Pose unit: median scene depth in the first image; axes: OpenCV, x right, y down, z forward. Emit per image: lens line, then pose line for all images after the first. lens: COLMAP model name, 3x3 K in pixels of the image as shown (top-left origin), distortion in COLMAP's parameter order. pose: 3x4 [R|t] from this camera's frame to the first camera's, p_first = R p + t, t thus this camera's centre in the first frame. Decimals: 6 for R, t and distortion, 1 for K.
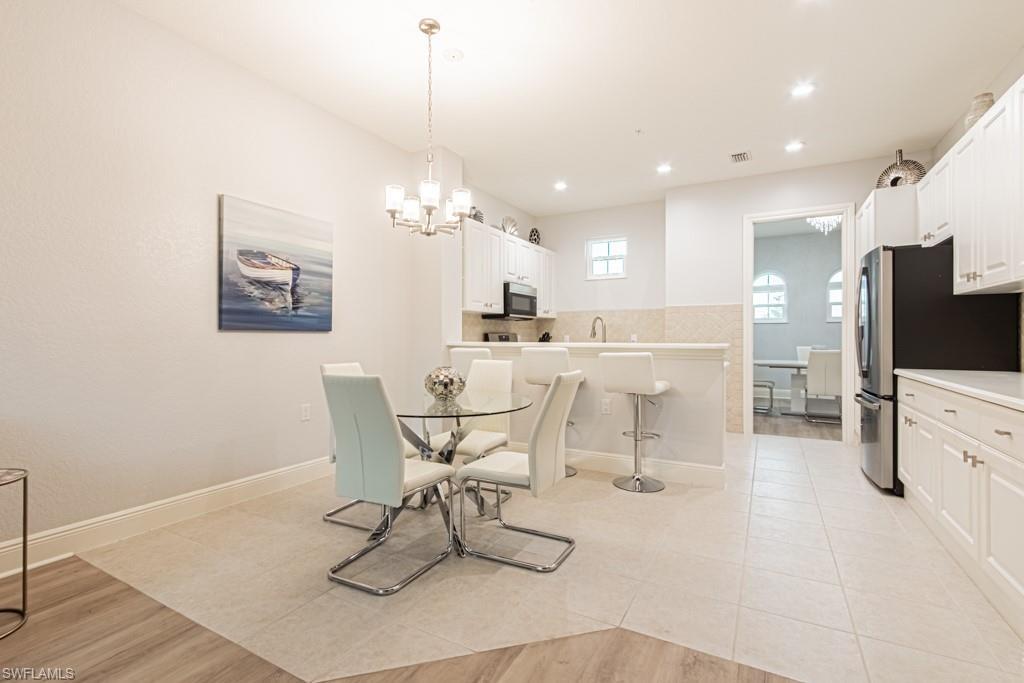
lens RADIAL K [[465.6, 0, 513.0], [0, 465.6, 336.4], [0, 0, 1]] dist [0.007315, -0.001304]
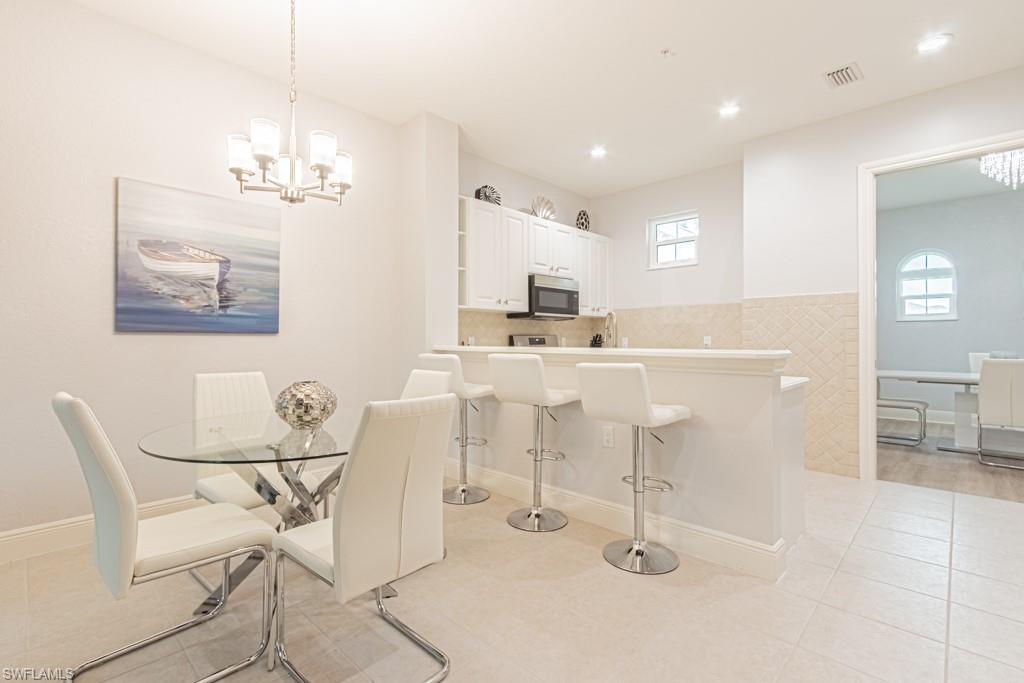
lens RADIAL K [[465.6, 0, 511.1], [0, 465.6, 337.6], [0, 0, 1]] dist [0.007315, -0.001304]
pose [[0.965981, -0.002417, -0.258604, 0.168940], [0.001450, 0.999991, -0.003931, 0.000405], [0.258611, 0.003422, 0.965976, 0.186952]]
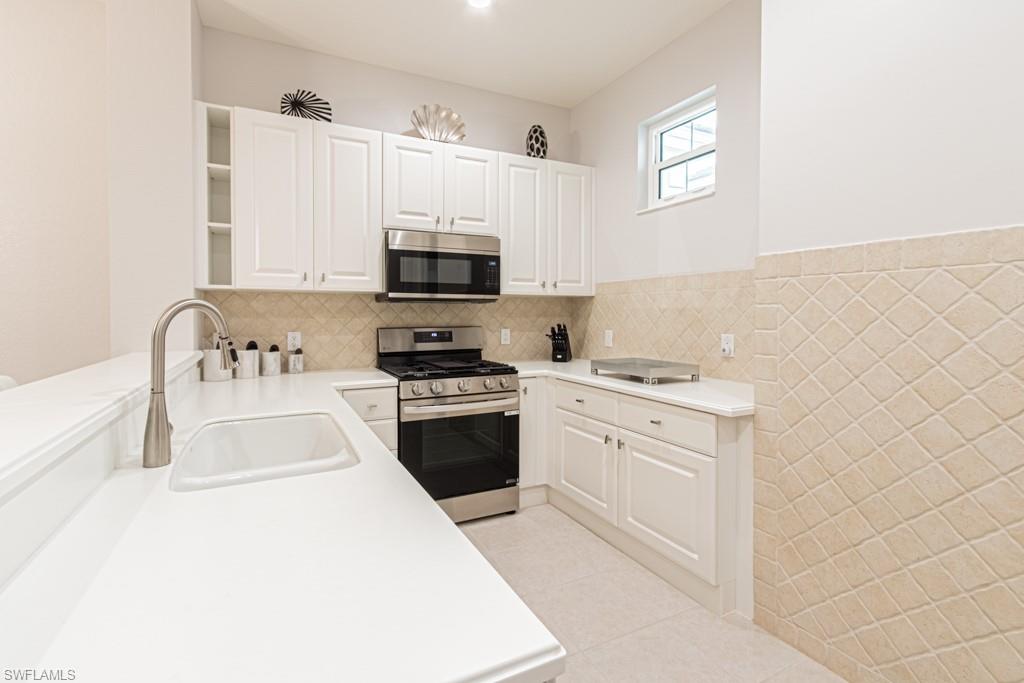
lens RADIAL K [[465.6, 0, 501.0], [0, 465.6, 322.8], [0, 0, 1]] dist [0.007315, -0.001304]
pose [[0.817866, 0.012799, -0.575266, 0.390190], [-0.000717, 0.999774, 0.021225, -0.026190], [0.575408, -0.016946, 0.817691, 0.662274]]
